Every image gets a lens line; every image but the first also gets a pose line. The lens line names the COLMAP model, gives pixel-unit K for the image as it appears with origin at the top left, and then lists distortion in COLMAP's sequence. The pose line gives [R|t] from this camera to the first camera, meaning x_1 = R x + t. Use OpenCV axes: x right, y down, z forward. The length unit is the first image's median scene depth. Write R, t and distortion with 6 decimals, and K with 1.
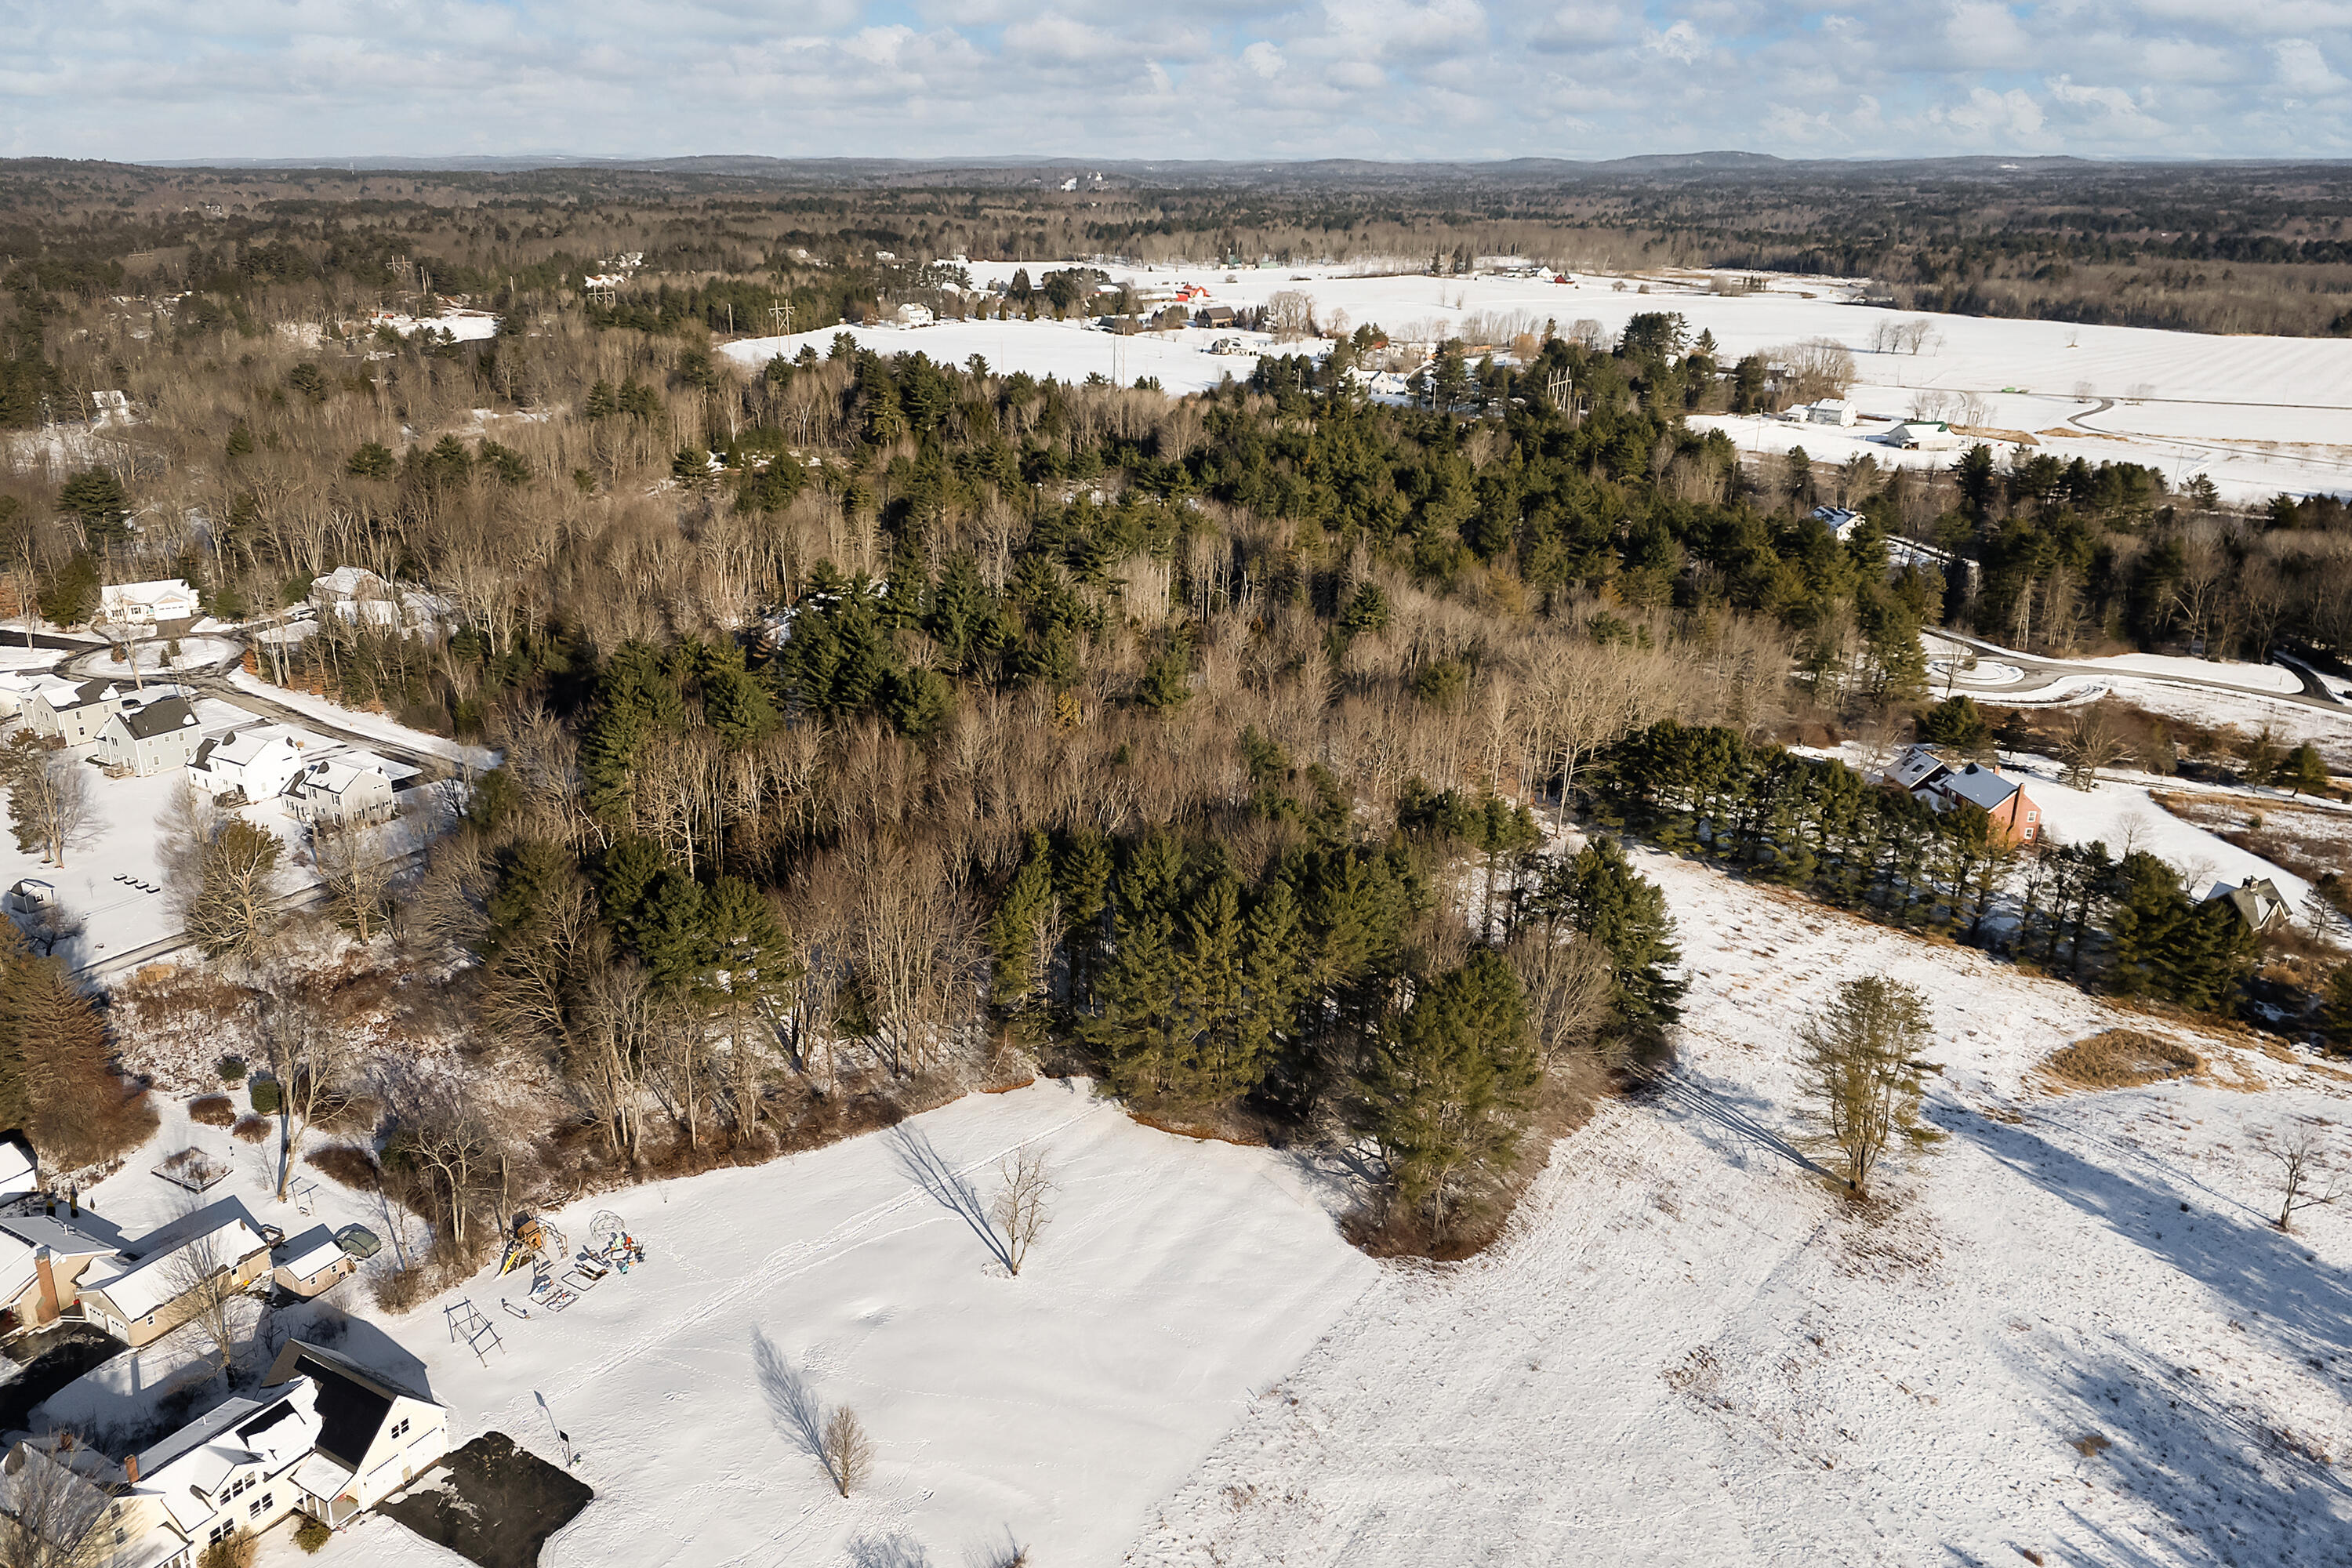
lens RADIAL K [[1649.6, 0, 1190.8], [0, 1649.6, 732.0], [0, 0, 1]] dist [0.037412, 0.002653]
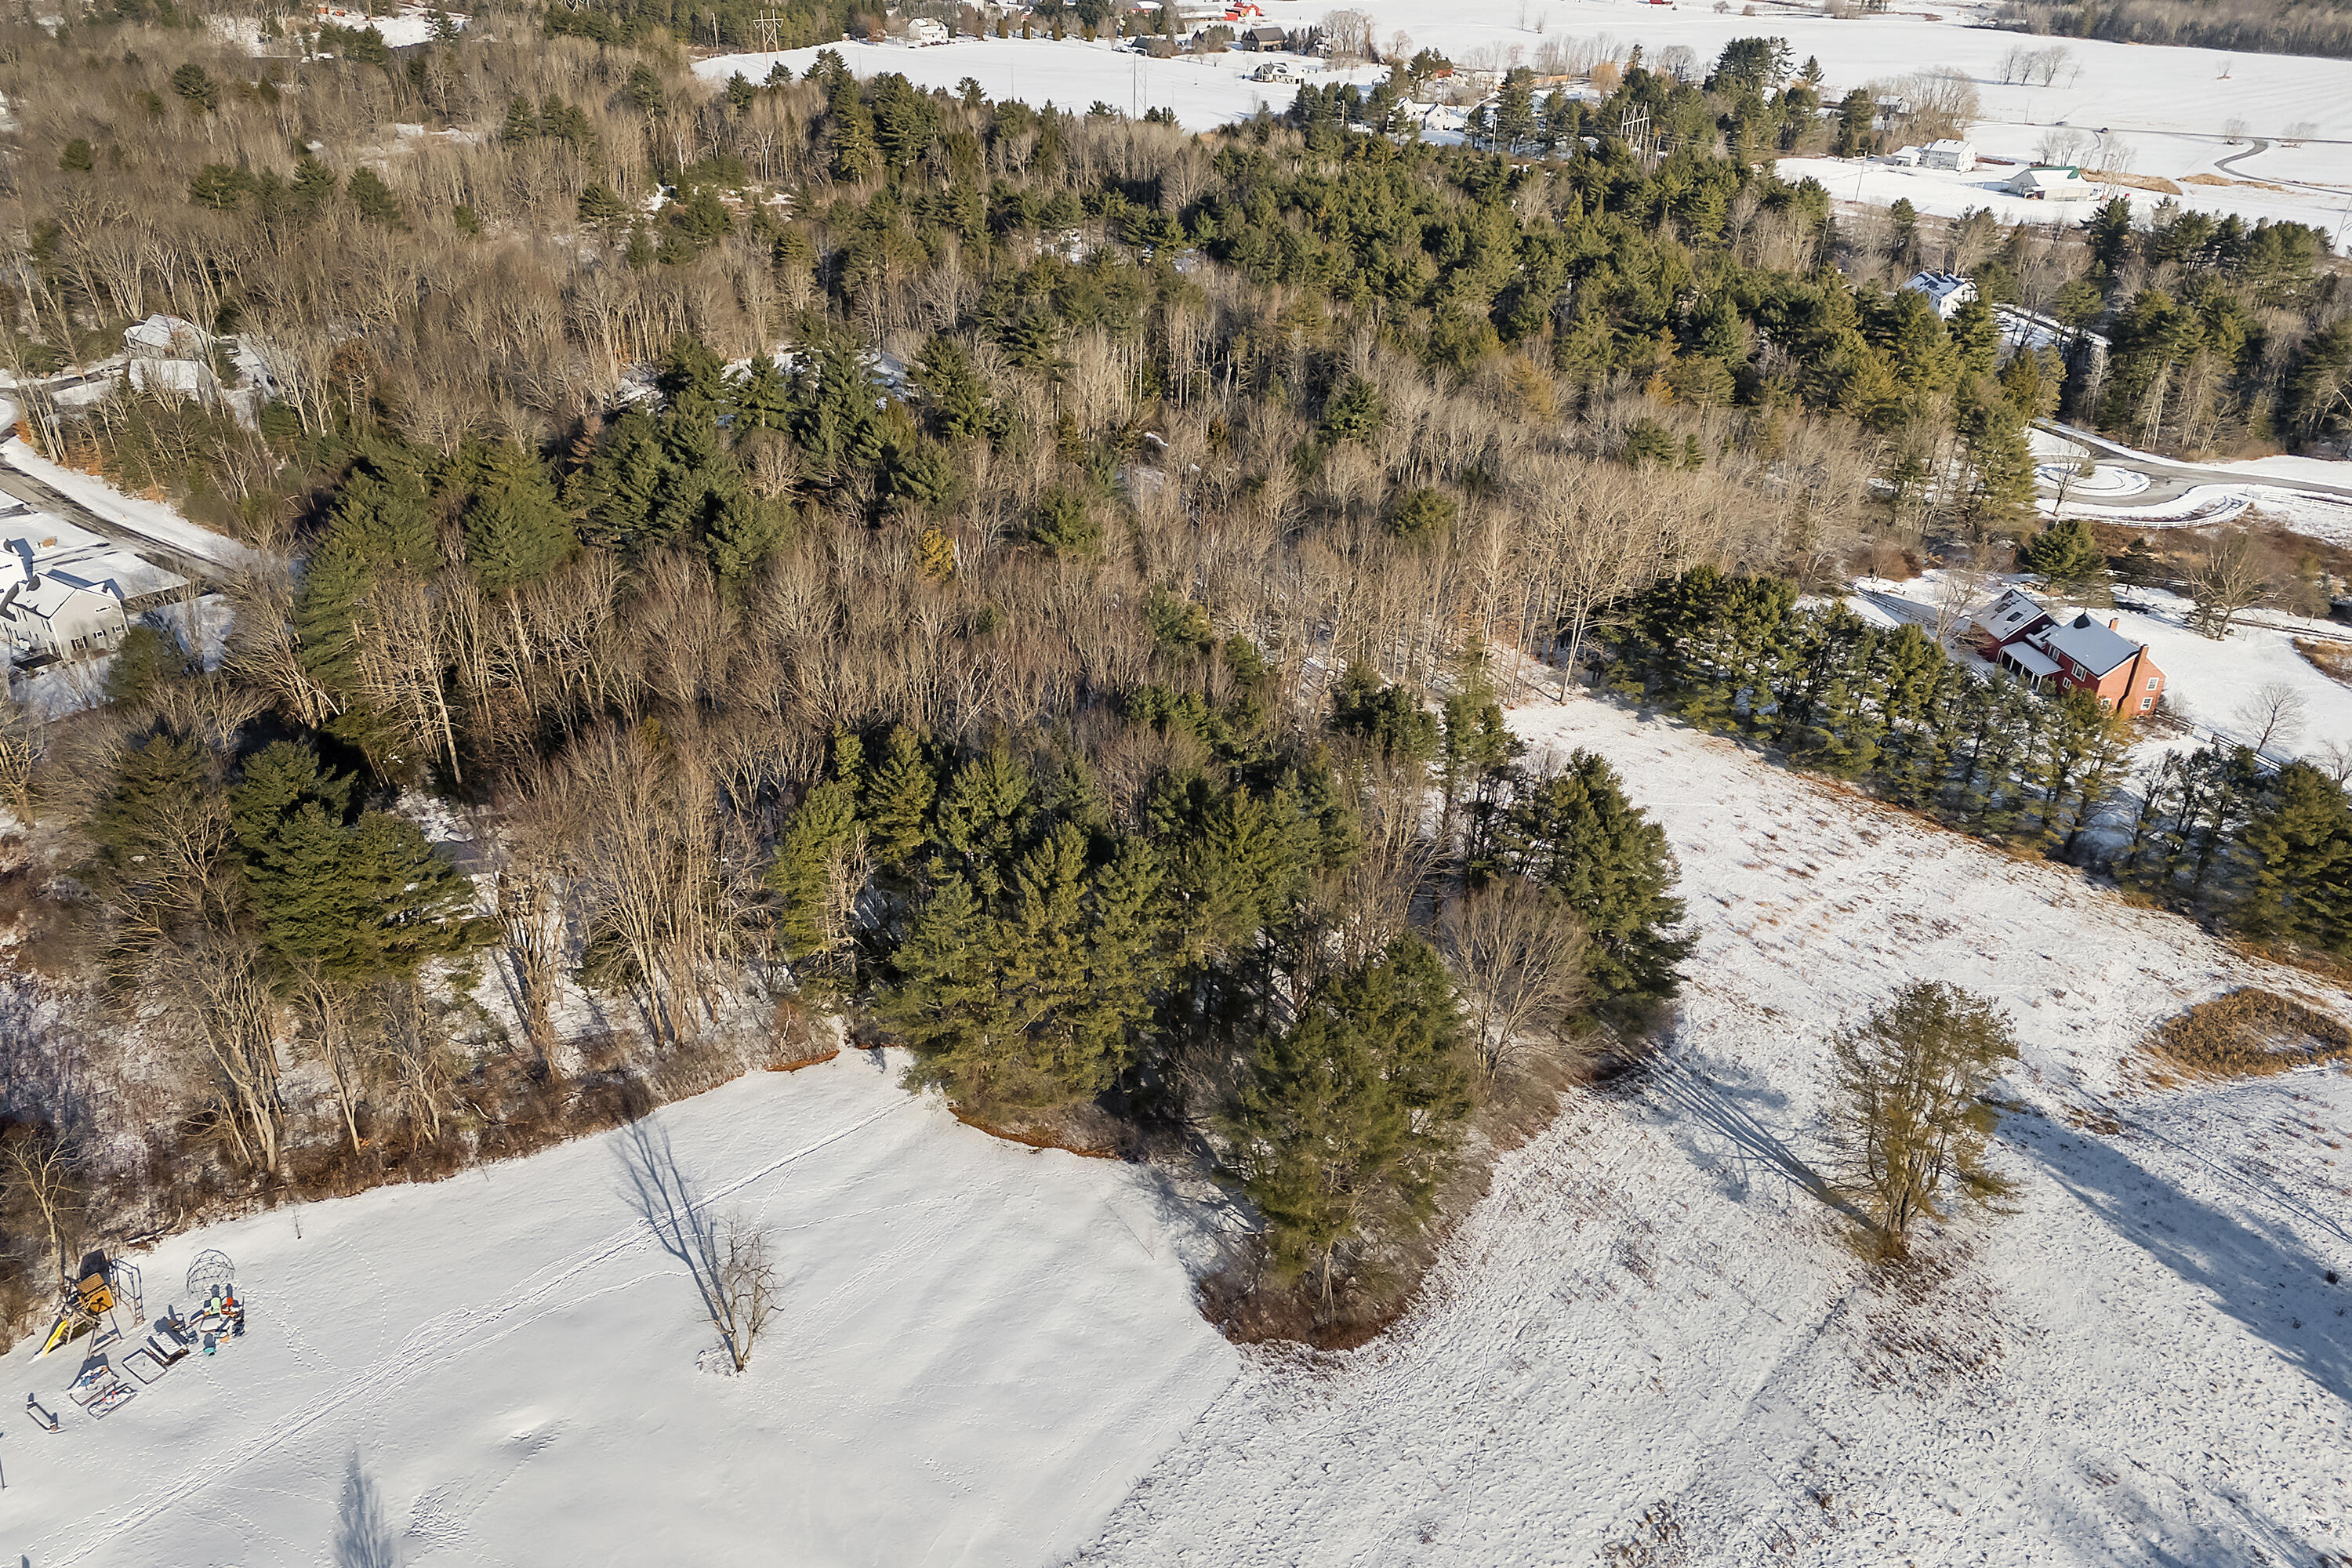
lens RADIAL K [[1546.6, 0, 1244.3], [0, 1546.6, 635.2], [0, 0, 1]] dist [0.074166, -0.032842]
pose [[0.998966, 0.030609, -0.033629, 0.093179], [-0.026256, 0.992055, 0.123031, -0.064738], [0.037128, -0.122021, 0.991833, 0.240026]]
